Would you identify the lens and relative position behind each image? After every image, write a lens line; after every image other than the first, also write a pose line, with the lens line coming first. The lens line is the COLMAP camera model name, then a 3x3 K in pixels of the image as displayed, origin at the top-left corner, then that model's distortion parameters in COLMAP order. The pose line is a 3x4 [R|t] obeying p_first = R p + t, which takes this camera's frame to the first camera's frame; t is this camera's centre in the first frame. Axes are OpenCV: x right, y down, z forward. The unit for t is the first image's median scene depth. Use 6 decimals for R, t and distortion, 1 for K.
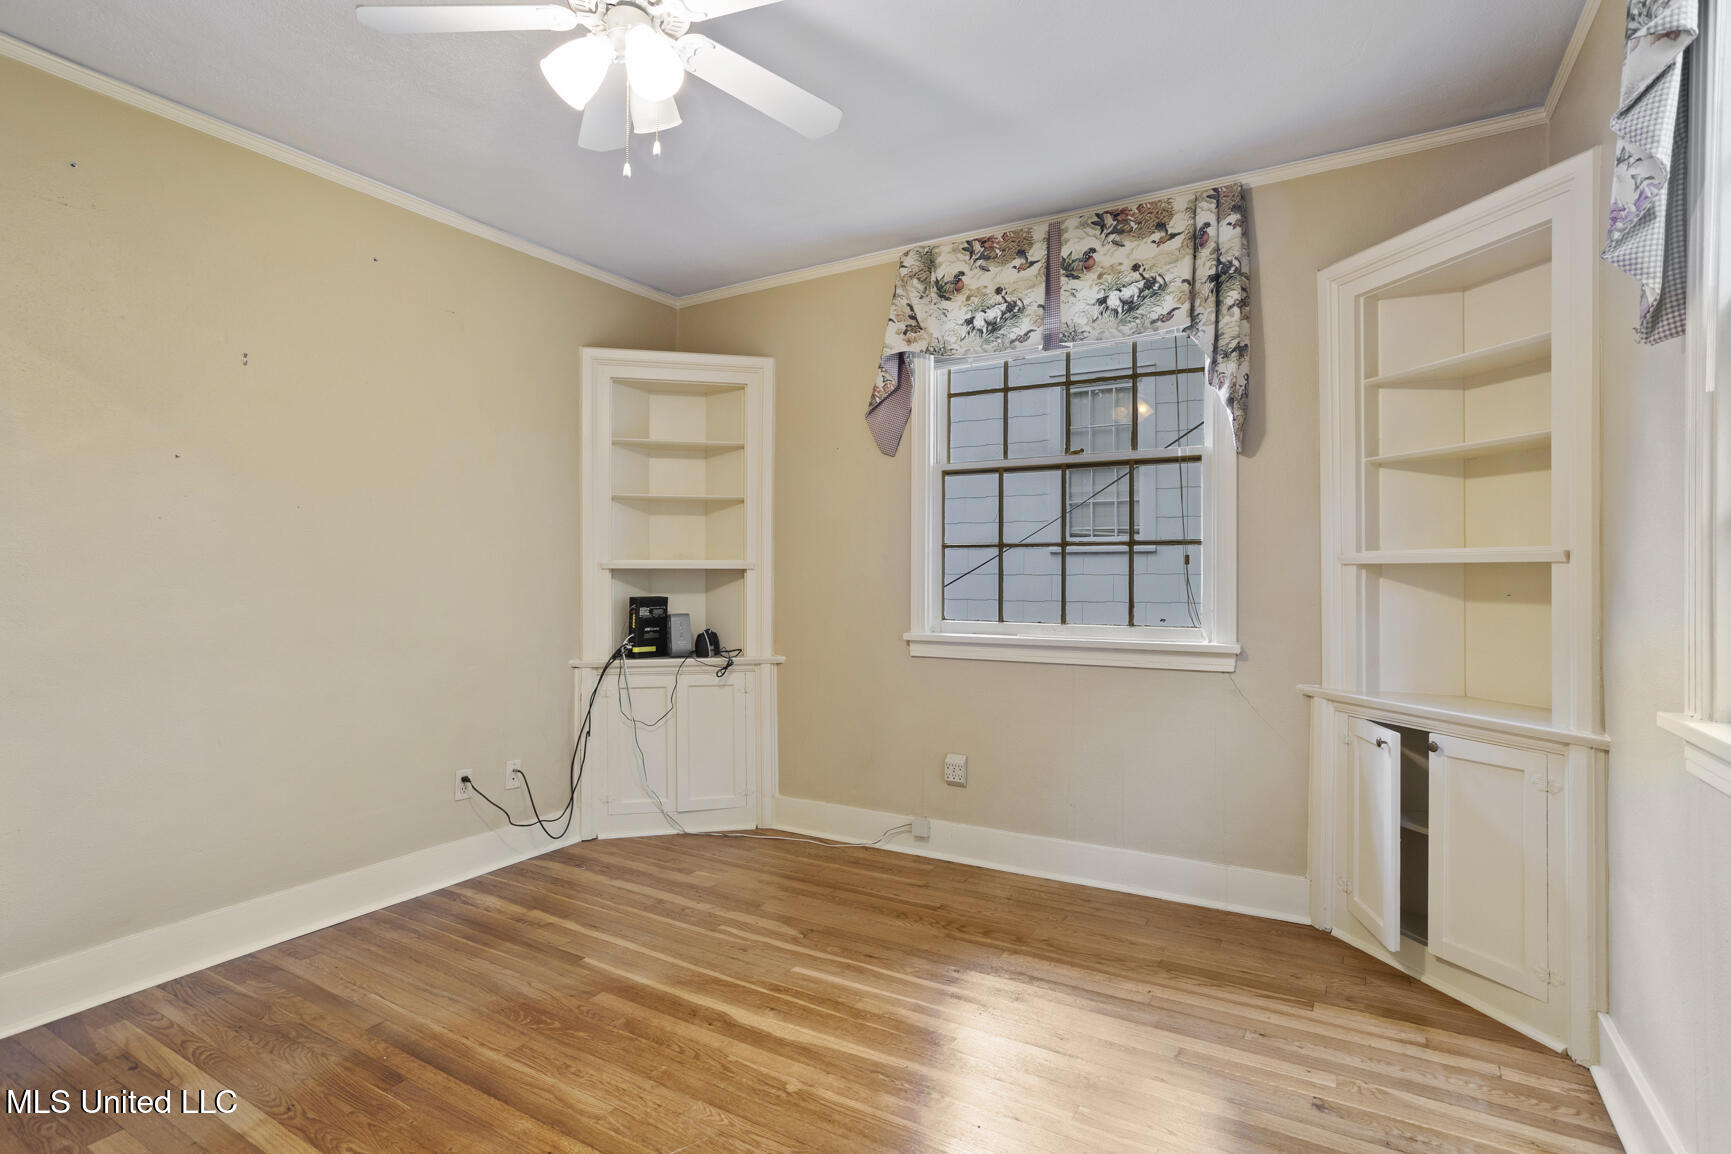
lens RADIAL K [[897.8, 0, 869.0], [0, 897.8, 558.8], [0, 0, 1]] dist [-0.054661, 0.057285]
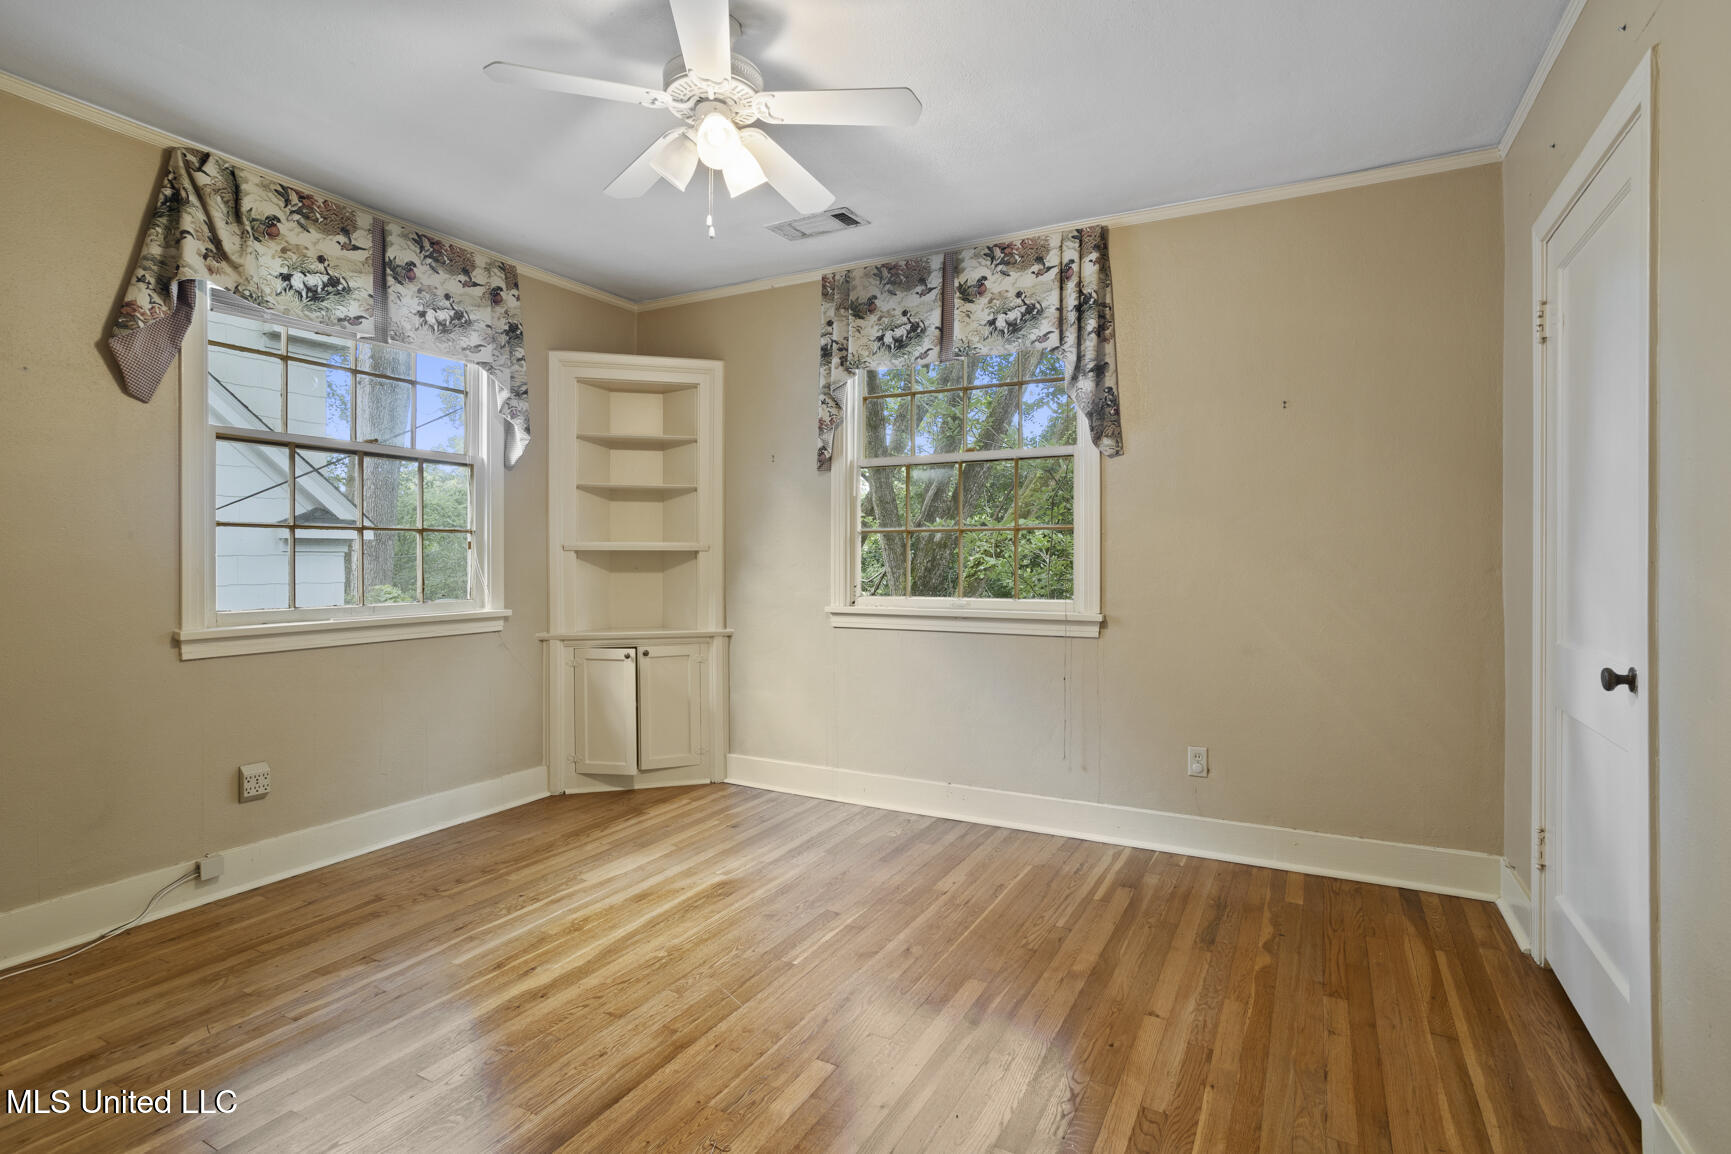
lens RADIAL K [[897.8, 0, 869.0], [0, 897.8, 558.8], [0, 0, 1]] dist [-0.054661, 0.057285]
pose [[-0.078369, 0.002486, 0.996921, -0.947363], [-0.008153, 0.999962, -0.003135, 0.019290], [-0.996891, -0.008374, -0.078346, 0.552470]]
